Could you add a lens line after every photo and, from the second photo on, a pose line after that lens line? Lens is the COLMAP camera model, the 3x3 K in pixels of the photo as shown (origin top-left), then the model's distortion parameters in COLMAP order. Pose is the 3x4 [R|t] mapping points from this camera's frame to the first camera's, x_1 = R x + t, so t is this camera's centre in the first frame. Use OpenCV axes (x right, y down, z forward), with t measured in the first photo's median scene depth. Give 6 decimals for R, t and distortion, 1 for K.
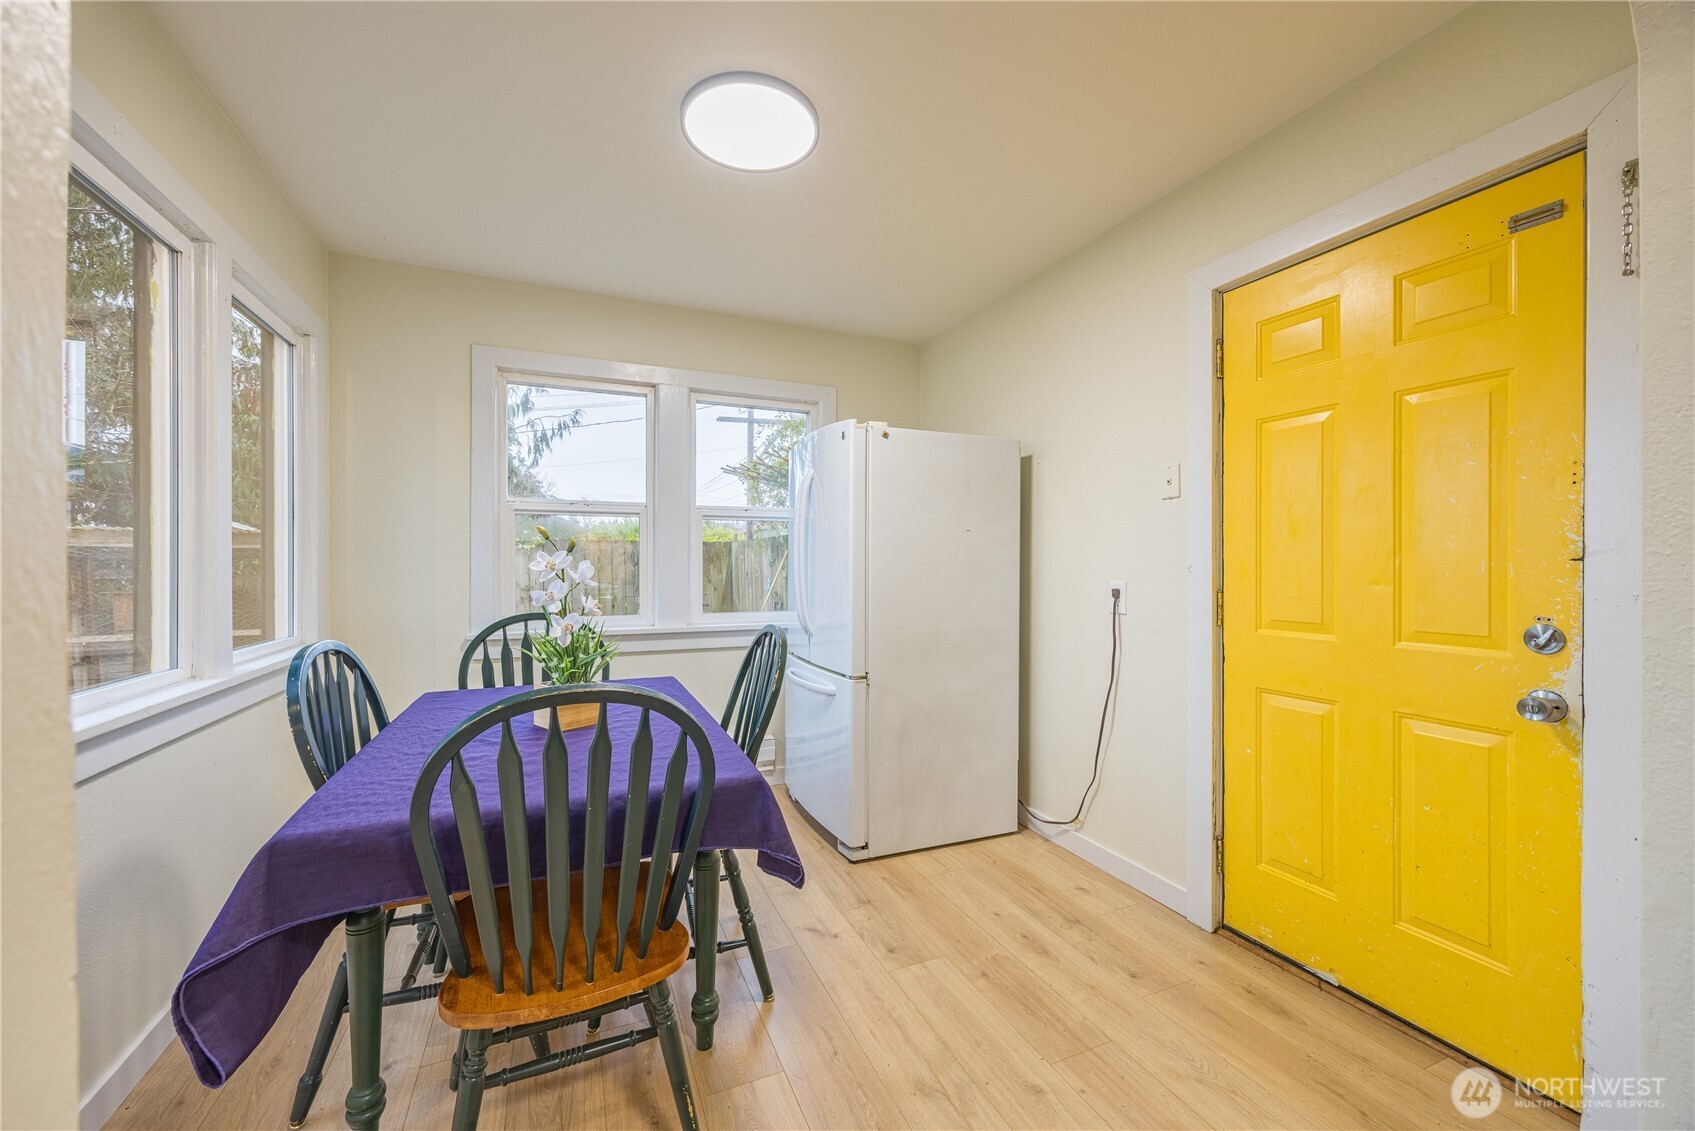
lens RADIAL K [[649.7, 0, 850.7], [0, 649.7, 566.1], [0, 0, 1]] dist [-0.002638, -0.000380]
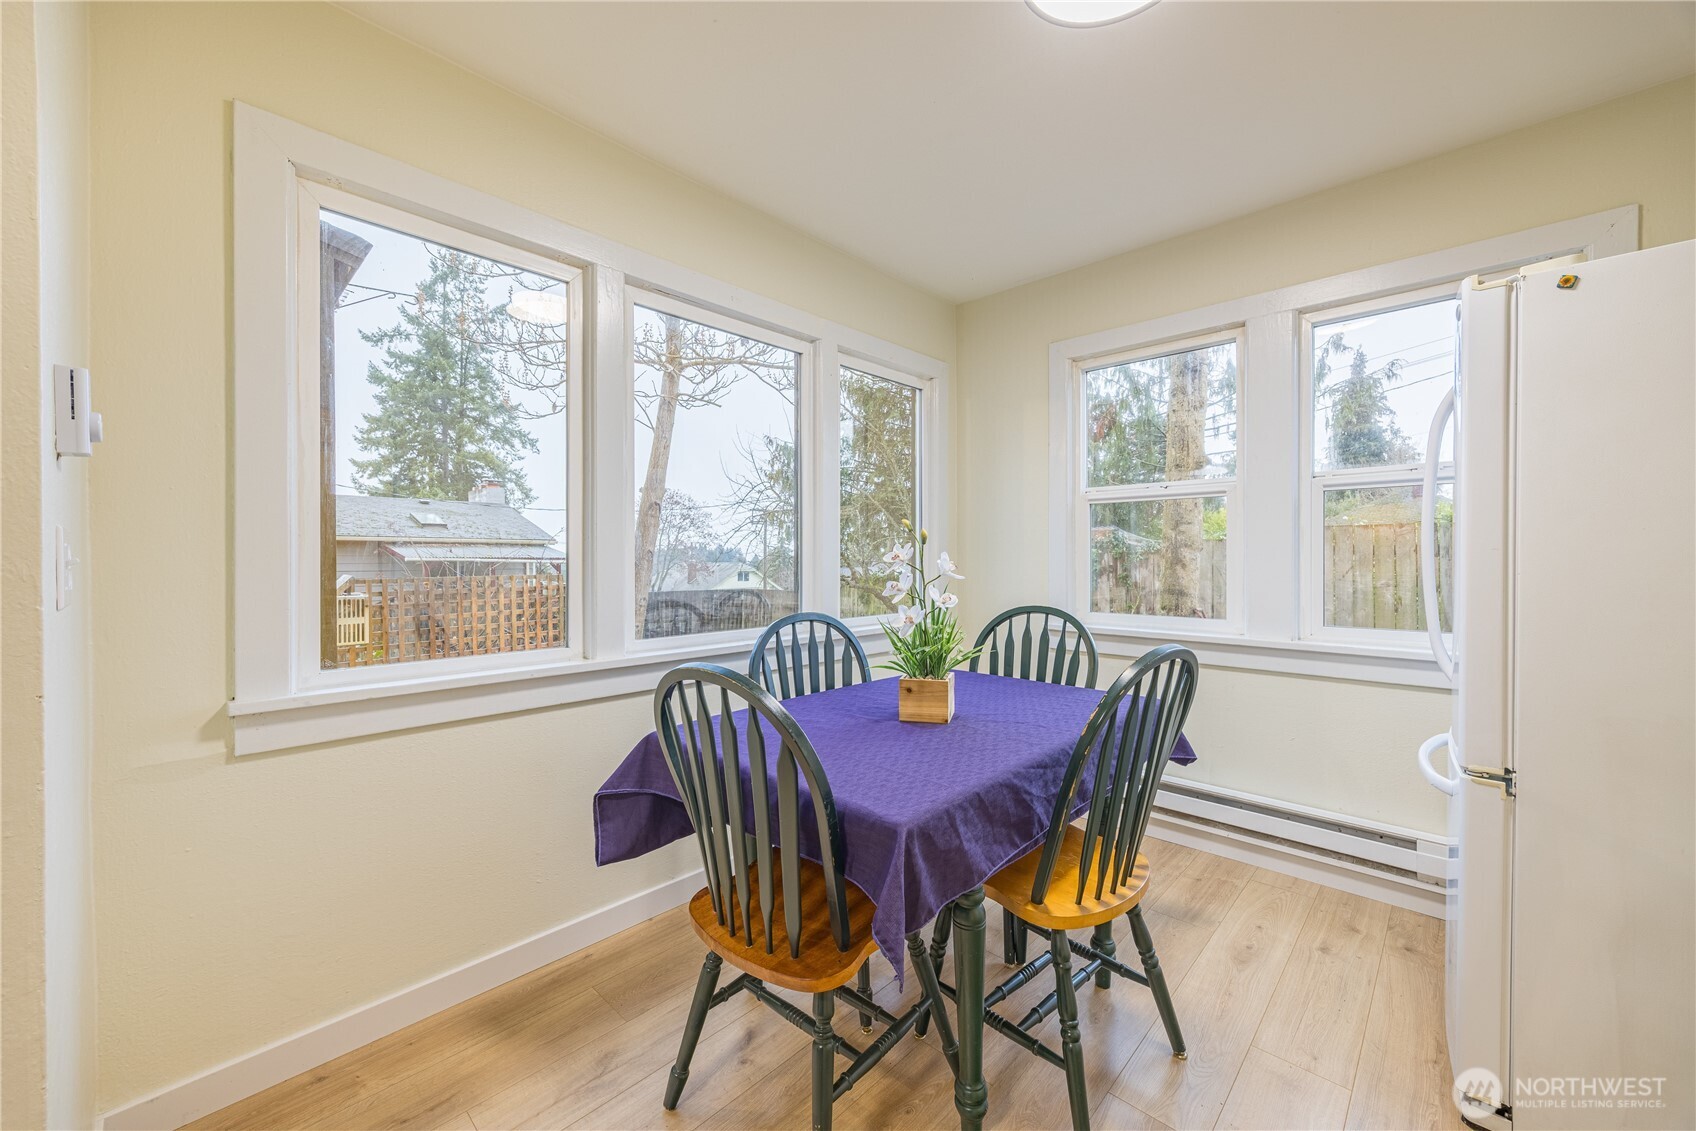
lens RADIAL K [[670.8, 0, 839.6], [0, 670.8, 561.5], [0, 0, 1]] dist [-0.001502, -0.000499]
pose [[0.377441, 0.001681, -0.926032, 0.332576], [-0.000972, 0.999999, 0.001419, 0.003069], [0.926033, 0.000364, 0.377442, 0.347136]]
